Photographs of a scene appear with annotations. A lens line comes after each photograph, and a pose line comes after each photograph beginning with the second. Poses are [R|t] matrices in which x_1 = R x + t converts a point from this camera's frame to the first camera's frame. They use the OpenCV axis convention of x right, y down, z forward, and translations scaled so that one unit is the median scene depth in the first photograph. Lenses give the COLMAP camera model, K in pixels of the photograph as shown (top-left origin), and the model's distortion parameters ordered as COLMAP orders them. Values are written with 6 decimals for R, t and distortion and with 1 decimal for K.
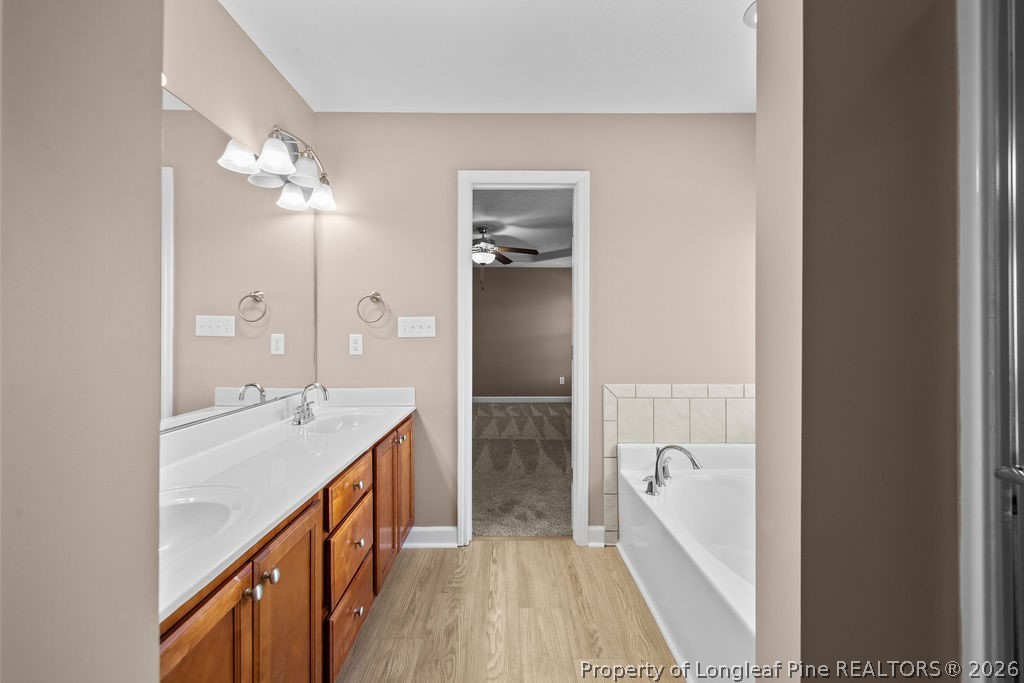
lens RADIAL K [[409.2, 0, 510.1], [0, 409.2, 334.7], [0, 0, 1]] dist [0.015939, -0.000192]
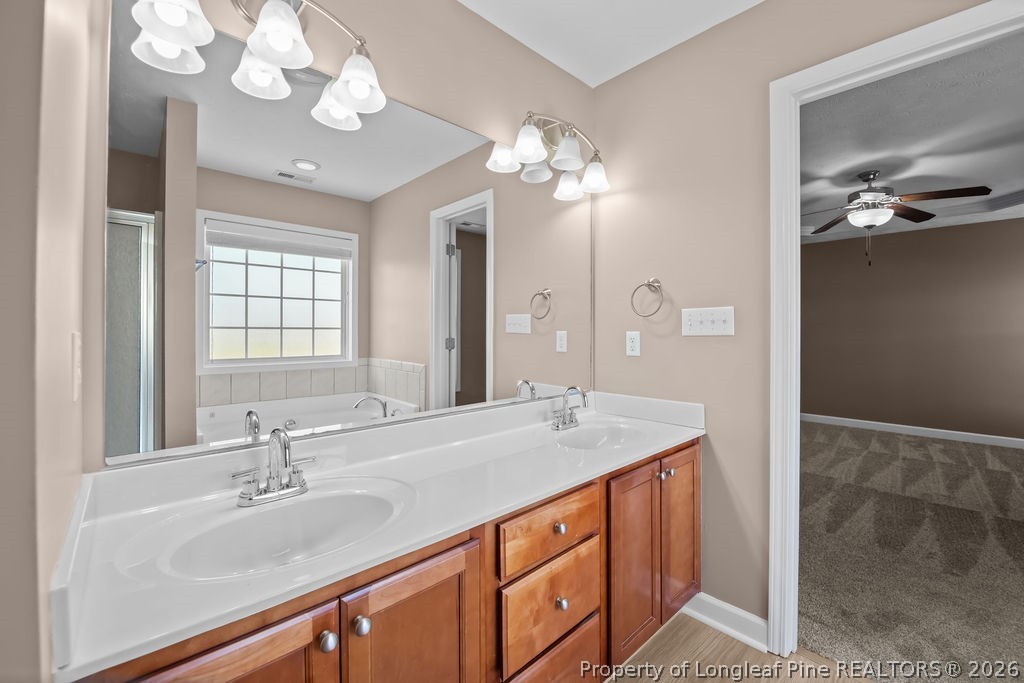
lens RADIAL K [[417.7, 0, 511.2], [0, 417.7, 330.9], [0, 0, 1]] dist [-0.013526, -0.001076]
pose [[0.672286, -0.000334, -0.740292, 0.086683], [-0.001673, 0.999997, -0.001971, 0.000118], [0.740290, 0.002563, 0.672283, 0.246579]]
